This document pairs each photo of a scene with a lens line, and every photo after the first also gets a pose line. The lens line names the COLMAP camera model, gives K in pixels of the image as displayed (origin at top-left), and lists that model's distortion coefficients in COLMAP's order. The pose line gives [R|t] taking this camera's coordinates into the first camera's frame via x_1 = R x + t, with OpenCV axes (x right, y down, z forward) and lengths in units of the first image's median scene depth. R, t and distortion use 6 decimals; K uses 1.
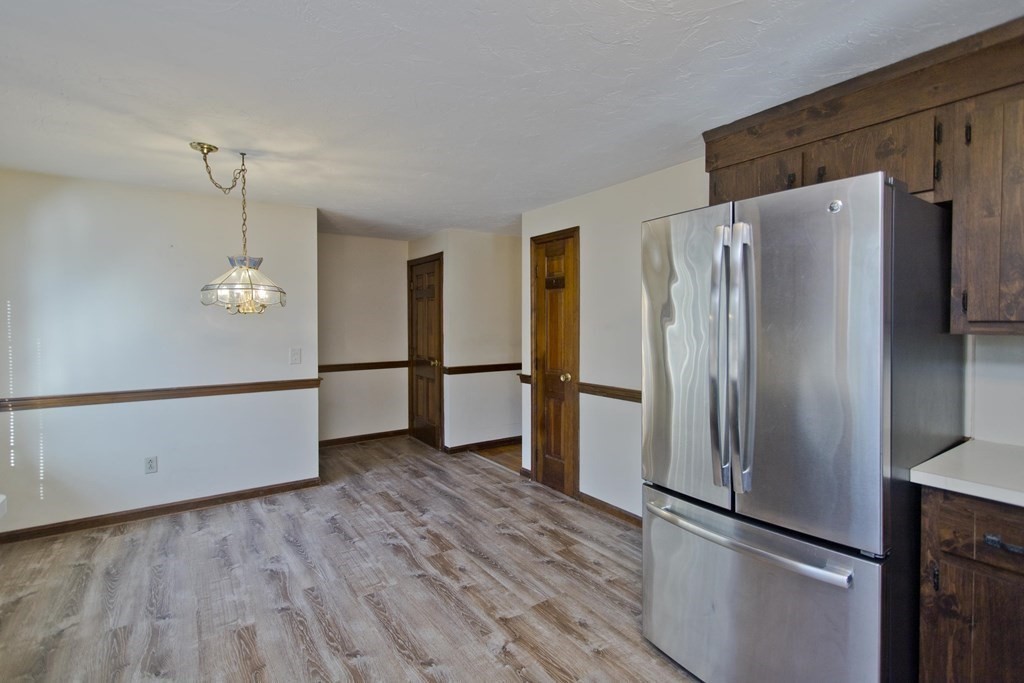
lens RADIAL K [[491.1, 0, 509.6], [0, 491.1, 331.6], [0, 0, 1]] dist [-0.000732, -0.000566]
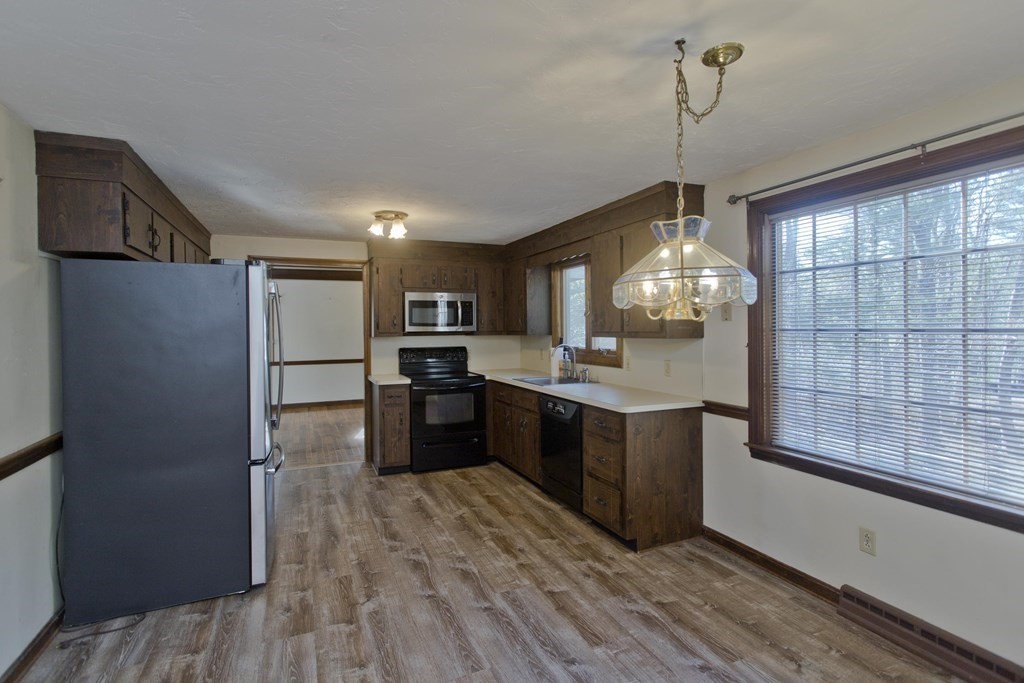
lens RADIAL K [[491.1, 0, 509.6], [0, 491.1, 331.6], [0, 0, 1]] dist [-0.000732, -0.000566]
pose [[-0.982588, 0.008430, 0.185604, -0.534358], [0.015961, 0.999107, 0.039119, -0.060430], [-0.185109, 0.041400, -0.981846, 1.907844]]
